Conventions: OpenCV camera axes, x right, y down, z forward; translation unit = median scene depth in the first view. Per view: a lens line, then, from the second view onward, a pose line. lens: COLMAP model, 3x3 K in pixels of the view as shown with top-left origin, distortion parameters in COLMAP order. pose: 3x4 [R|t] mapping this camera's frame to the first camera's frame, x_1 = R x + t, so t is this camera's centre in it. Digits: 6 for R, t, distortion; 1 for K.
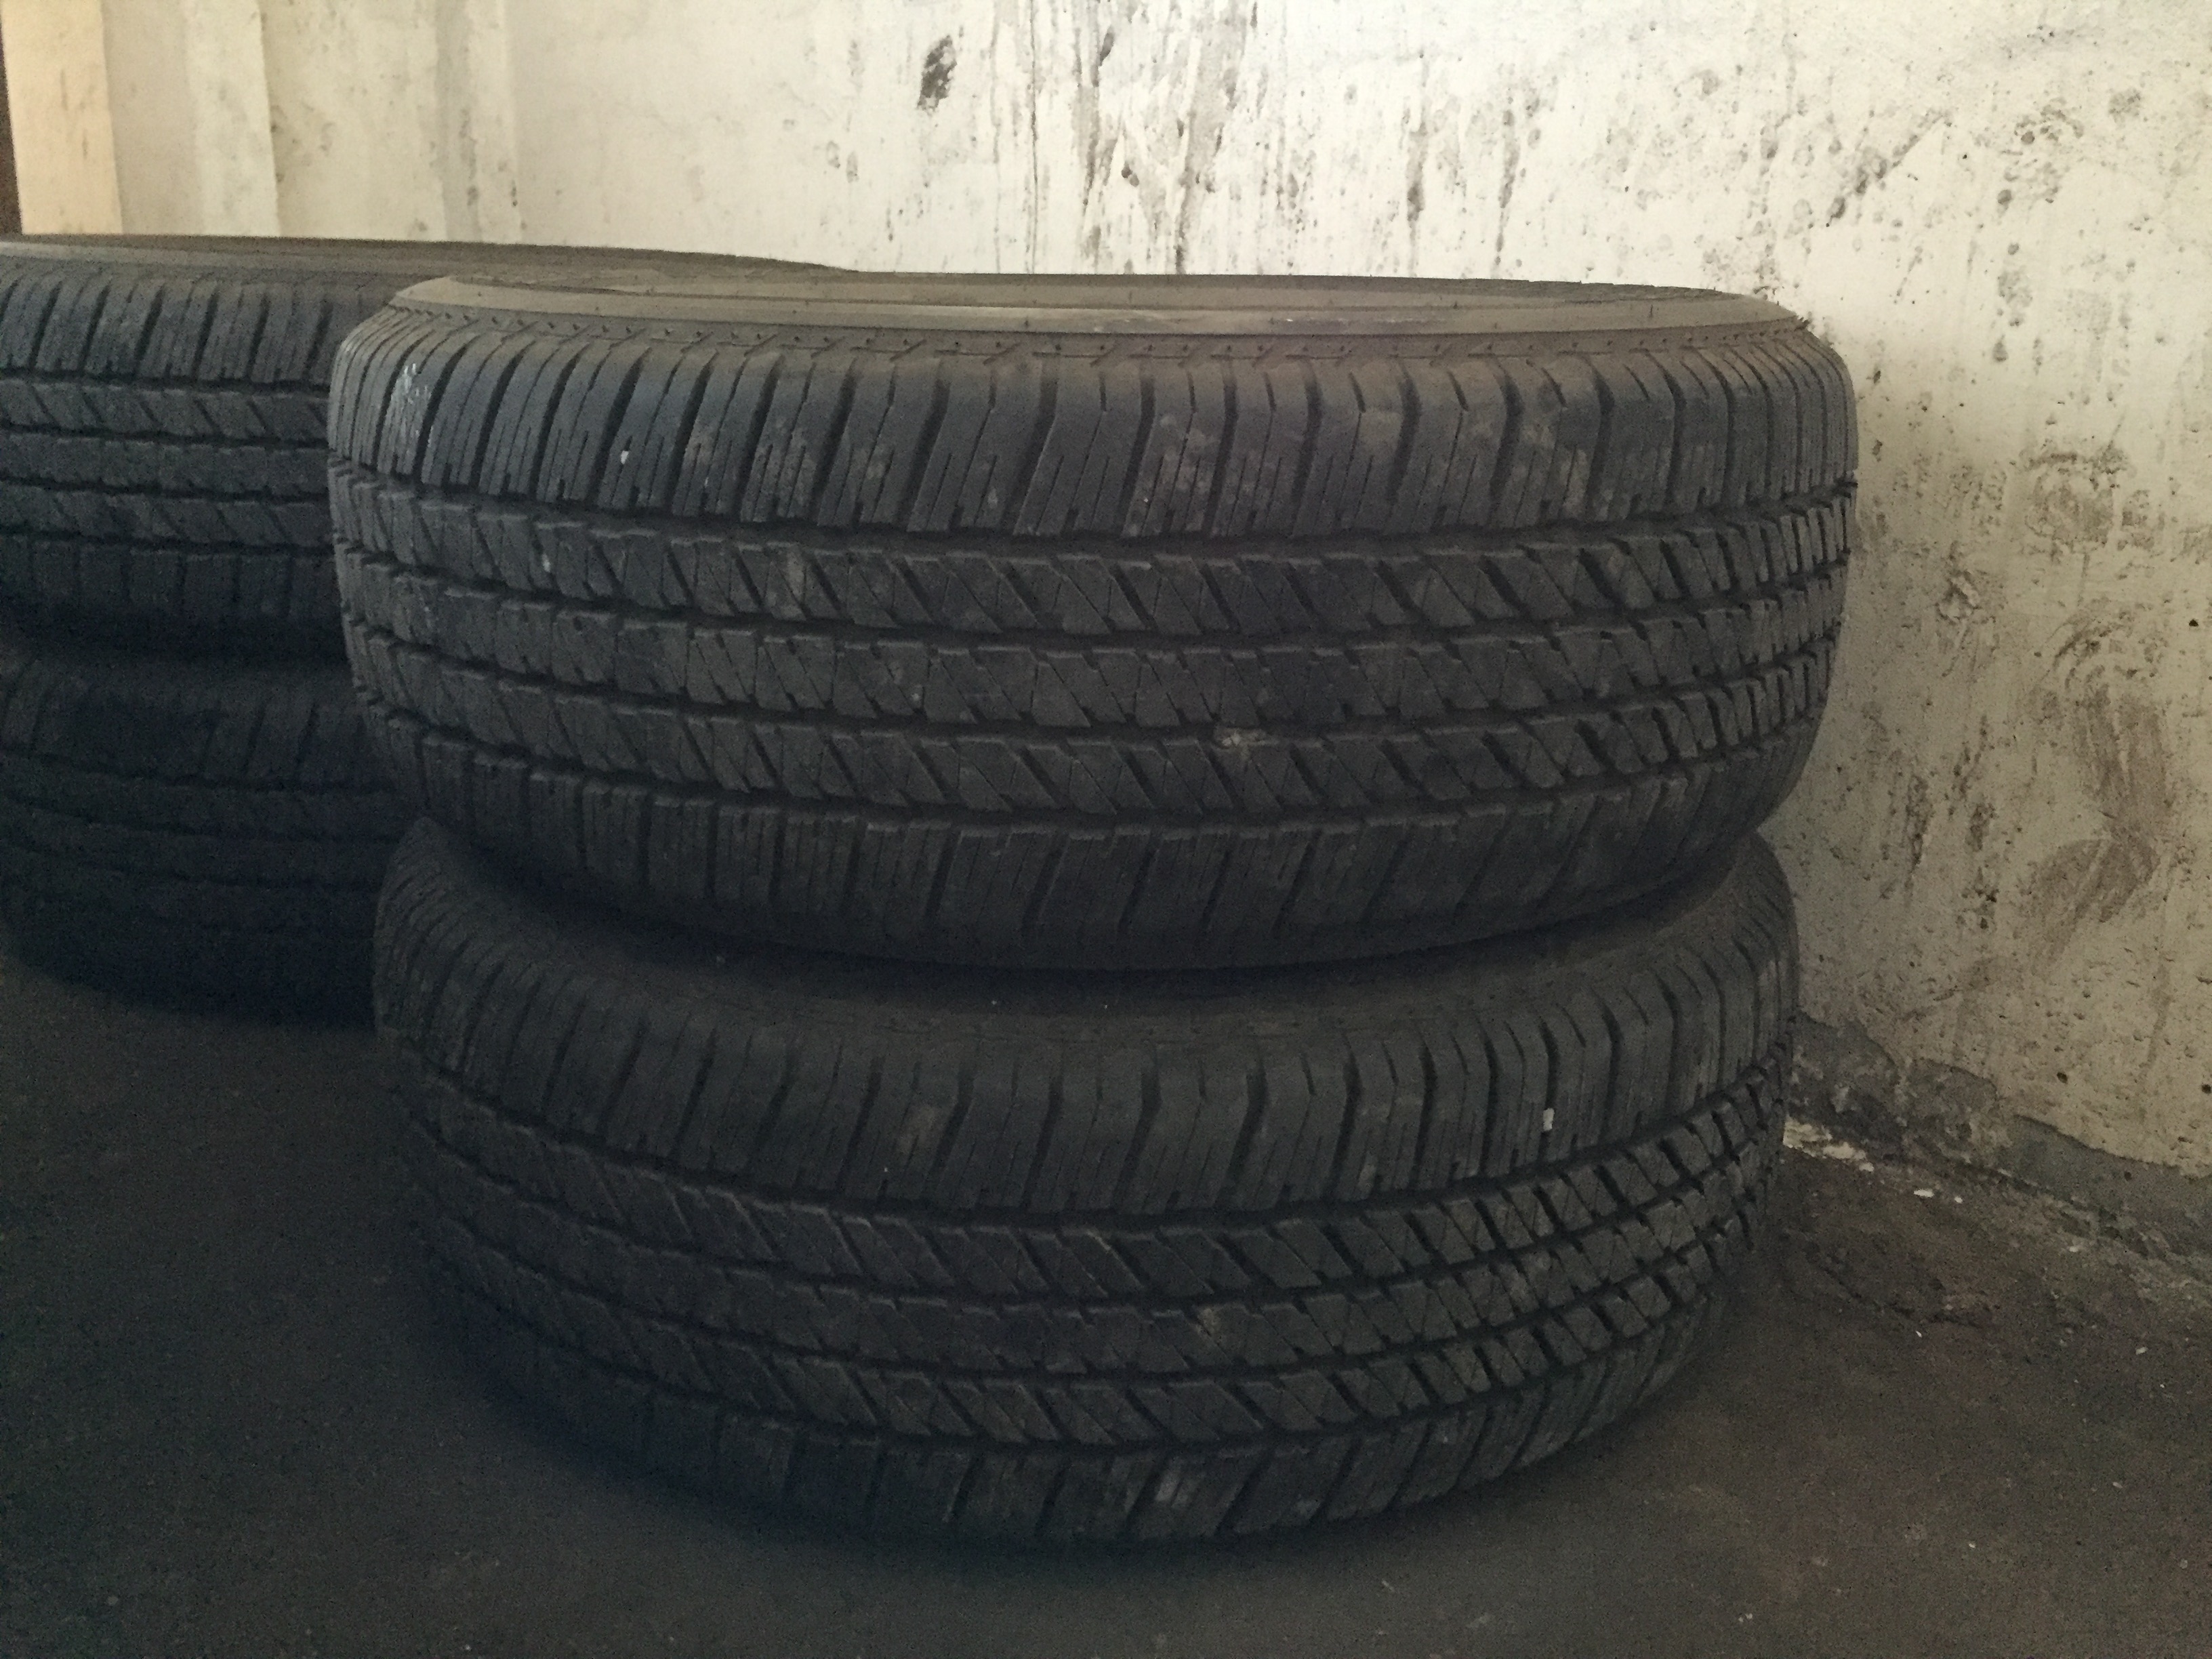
lens RADIAL K [[1911.0, 0, 1113.8], [0, 1911.0, 823.2], [0, 0, 1]] dist [0.077301, -0.103804]
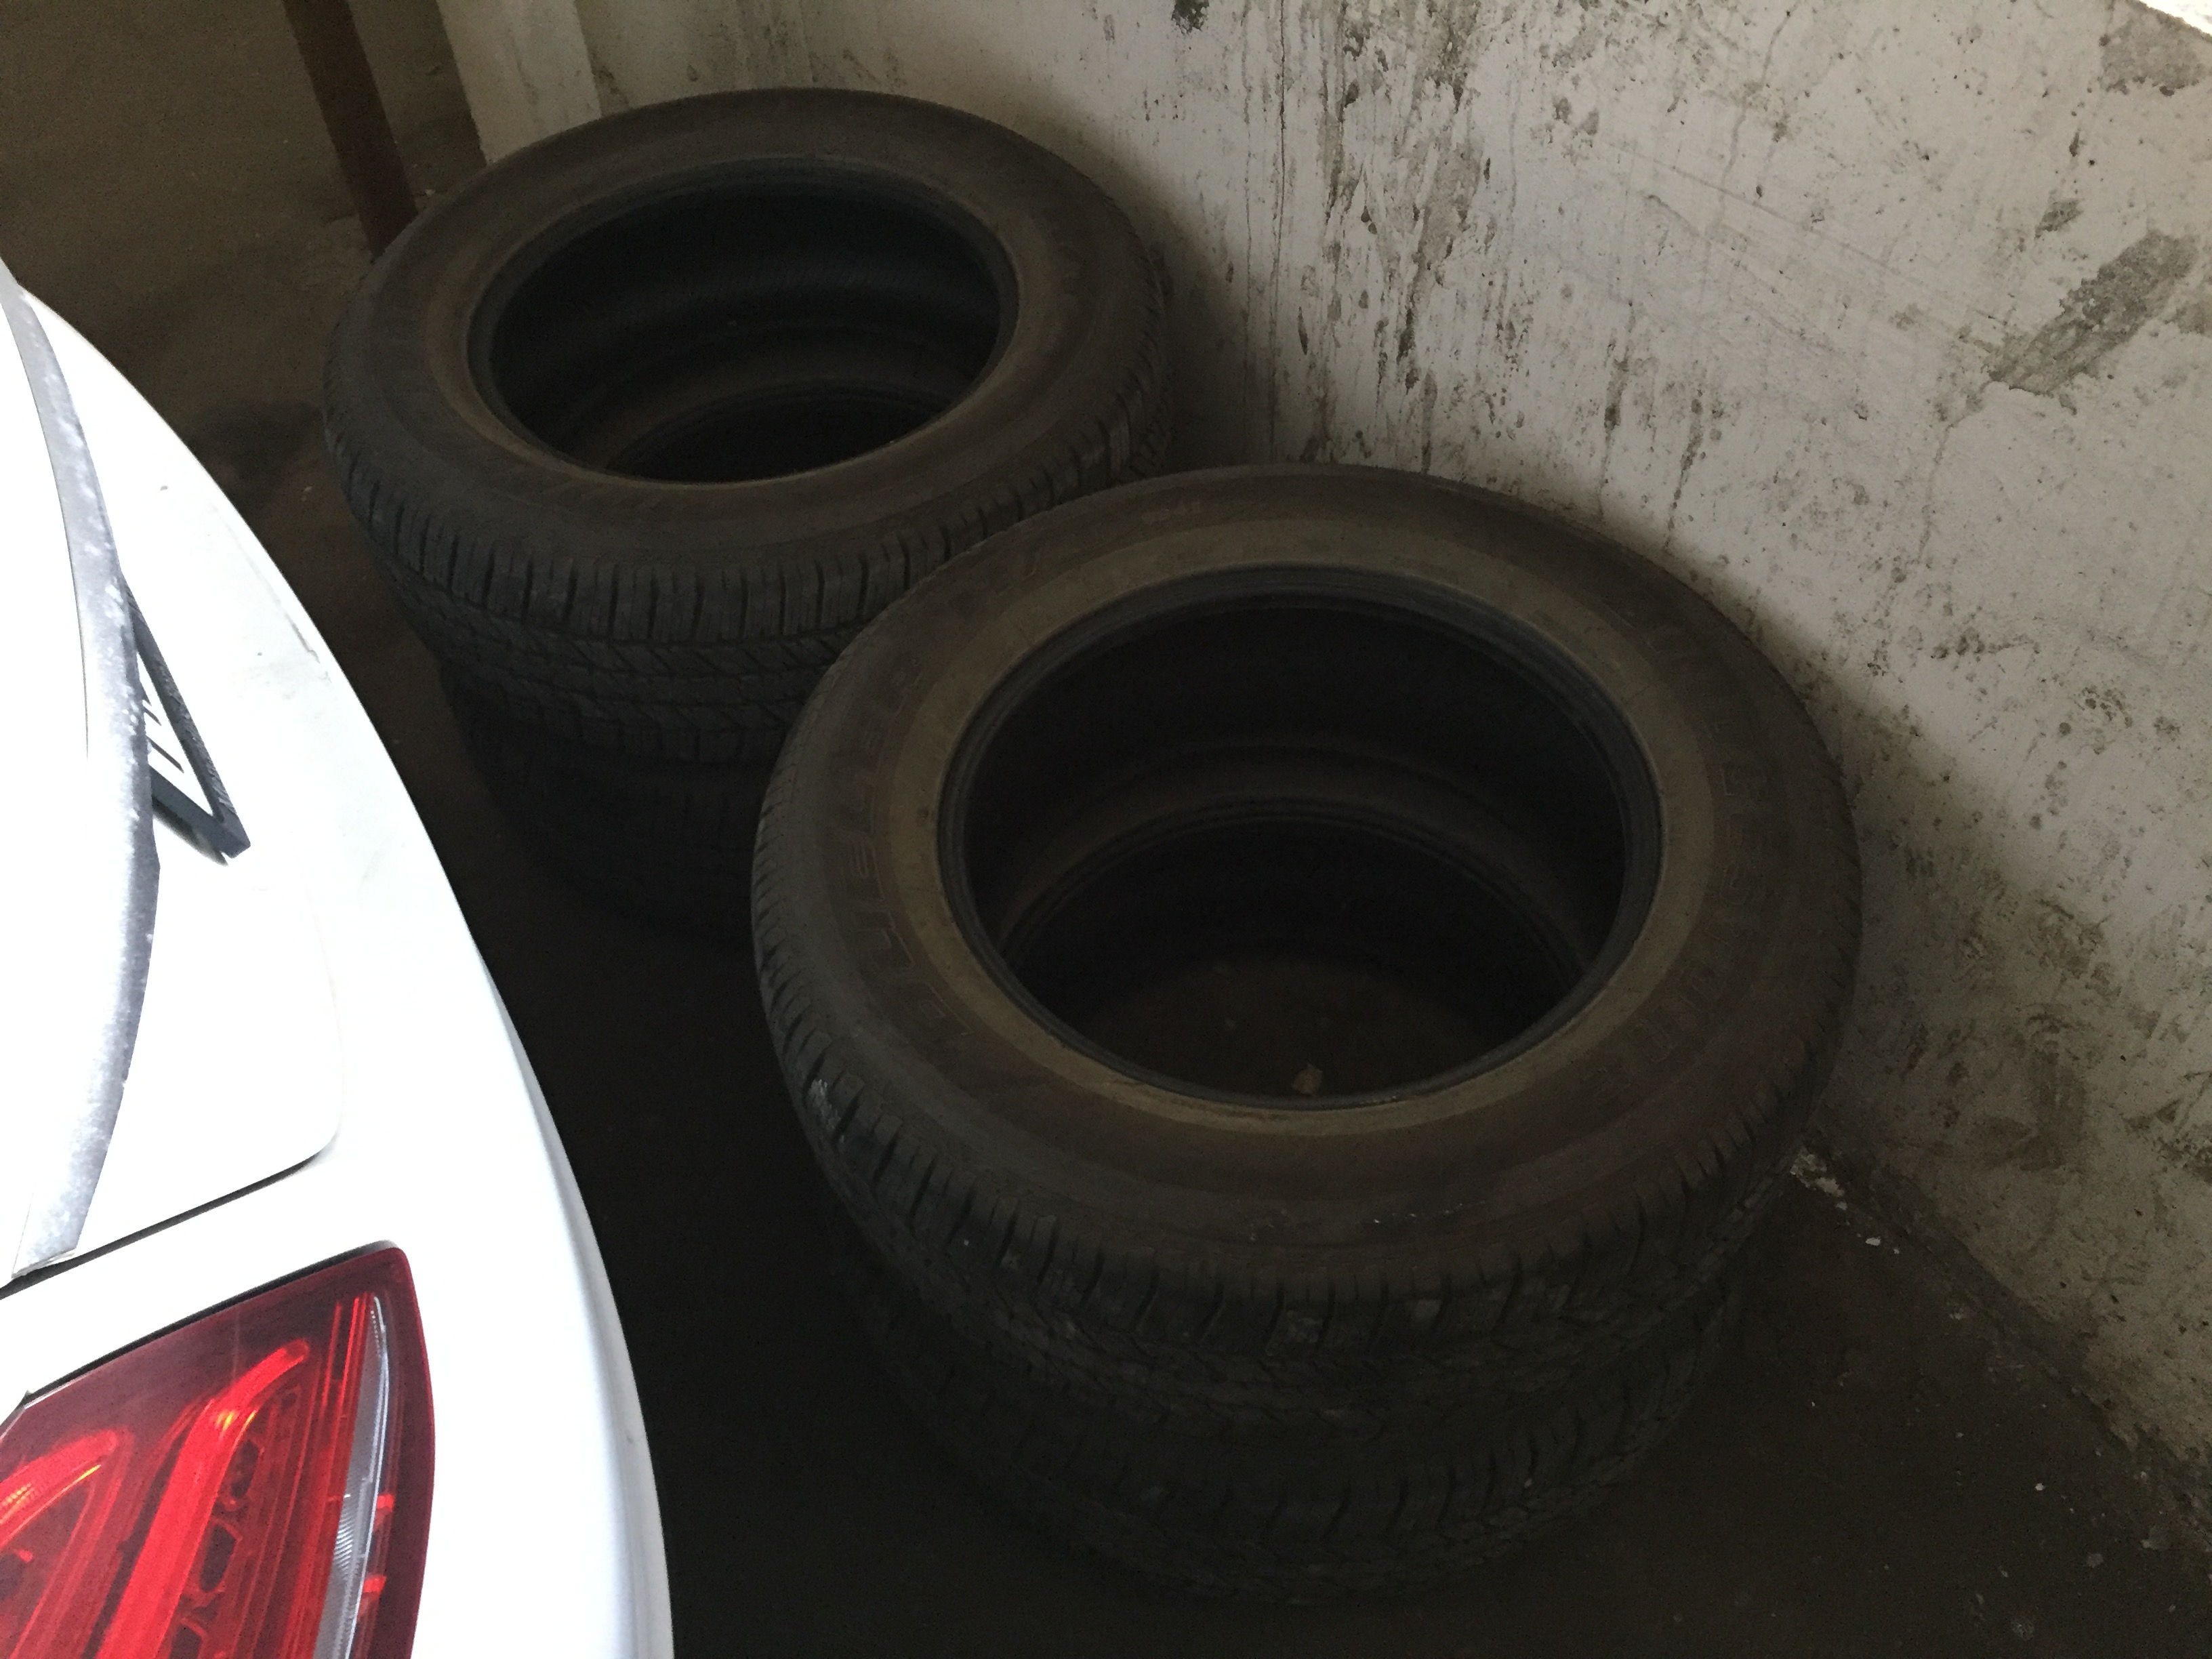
lens RADIAL K [[1911.0, 0, 1113.8], [0, 1911.0, 823.2], [0, 0, 1]] dist [0.077301, -0.103804]
pose [[0.988729, 0.058496, -0.137814, 0.040851], [0.025651, 0.840711, 0.540876, -0.742952], [0.147501, -0.538315, 0.829735, -0.079787]]
